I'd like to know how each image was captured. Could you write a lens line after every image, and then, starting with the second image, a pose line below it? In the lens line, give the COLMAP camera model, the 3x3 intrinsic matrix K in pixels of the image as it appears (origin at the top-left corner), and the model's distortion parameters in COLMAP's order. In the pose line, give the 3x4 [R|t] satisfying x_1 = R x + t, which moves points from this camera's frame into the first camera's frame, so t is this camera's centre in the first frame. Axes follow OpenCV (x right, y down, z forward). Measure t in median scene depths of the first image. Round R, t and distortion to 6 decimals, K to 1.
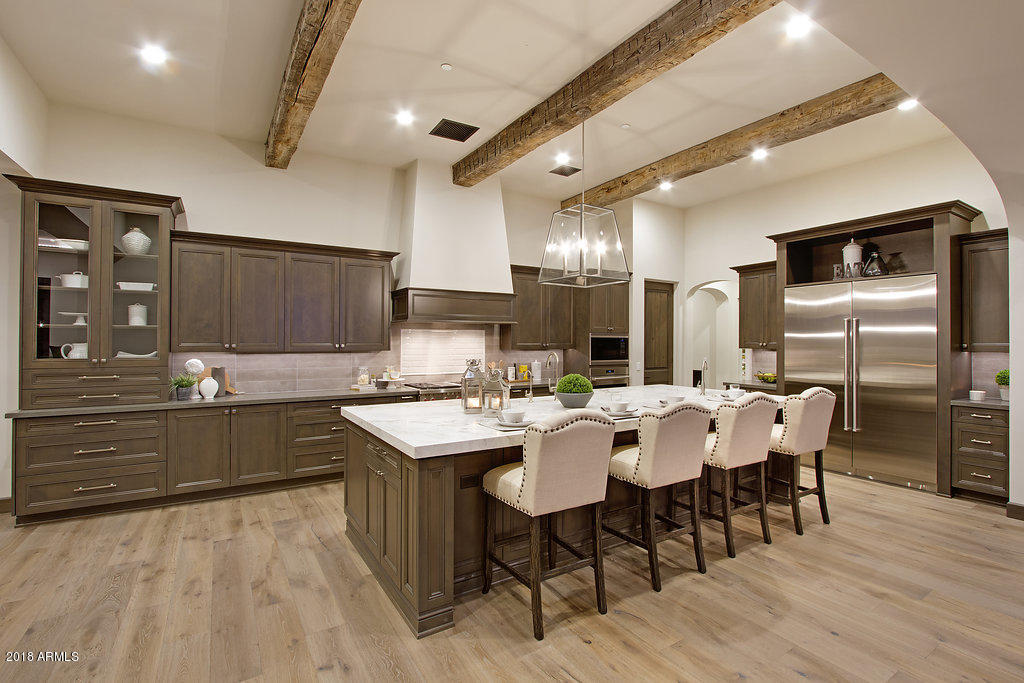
lens RADIAL K [[483.3, 0, 536.3], [0, 483.3, 347.2], [0, 0, 1]] dist [-0.011248, 0.003825]
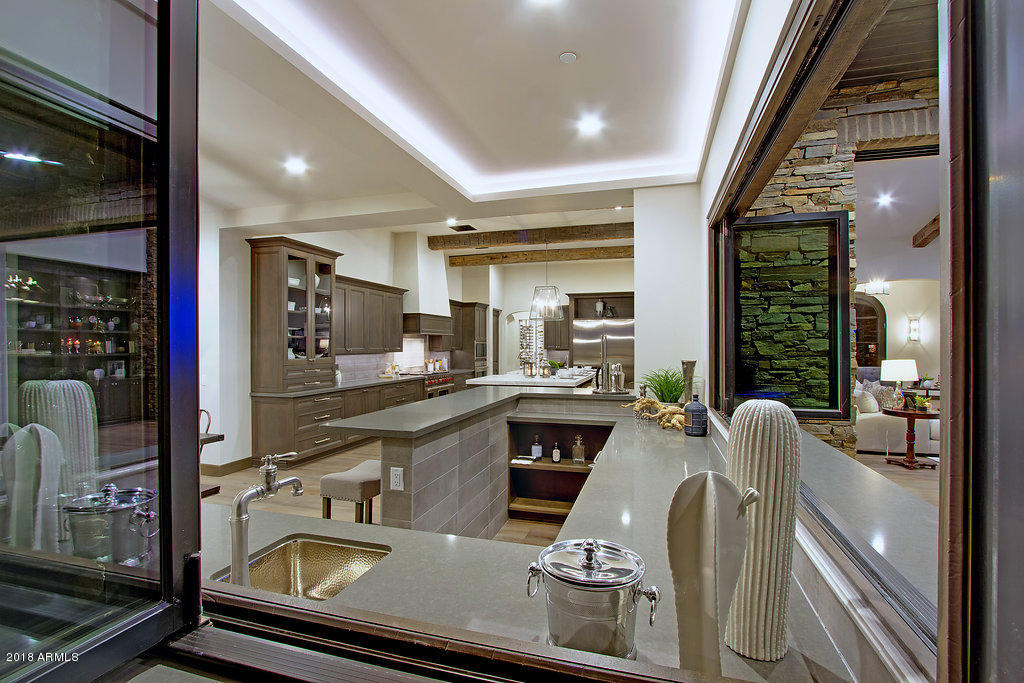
lens RADIAL K [[483.3, 0, 517.3], [0, 483.3, 344.9], [0, 0, 1]] dist [-0.011248, 0.003825]
pose [[0.765426, -0.000524, 0.643523, -1.033755], [0.008023, 0.999930, -0.008729, -0.000738], [-0.643473, 0.011844, 0.765377, -0.432153]]
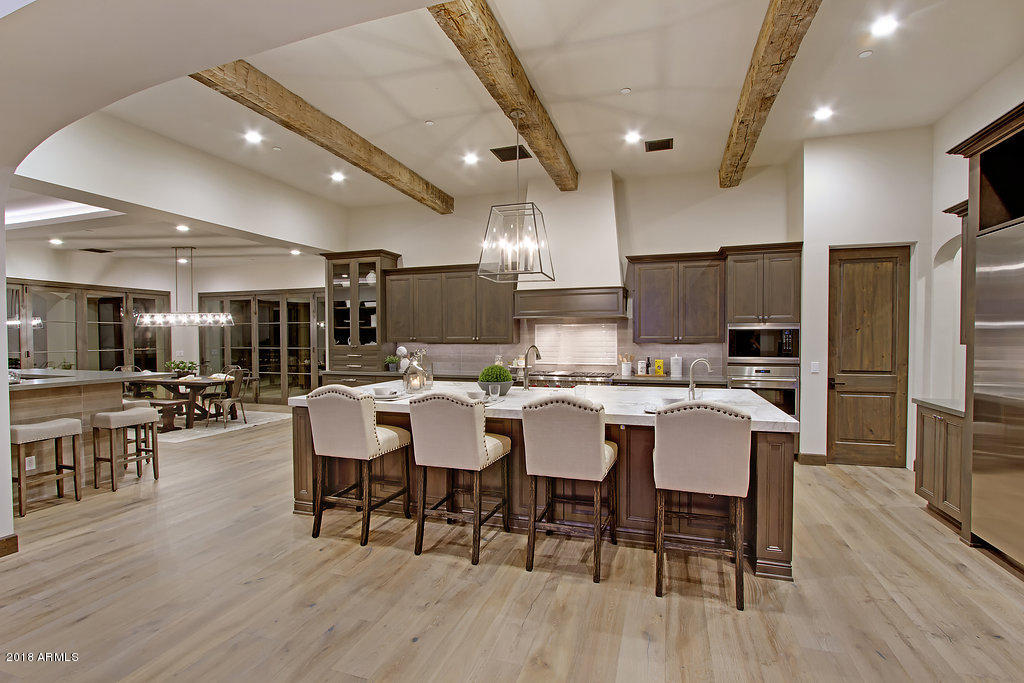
lens RADIAL K [[483.3, 0, 509.5], [0, 483.3, 348.0], [0, 0, 1]] dist [-0.011248, 0.003825]
pose [[0.610701, 0.017761, -0.791662, 0.662824], [-0.003937, 0.999804, 0.019393, -0.002865], [0.791852, -0.008727, 0.610651, 0.249144]]
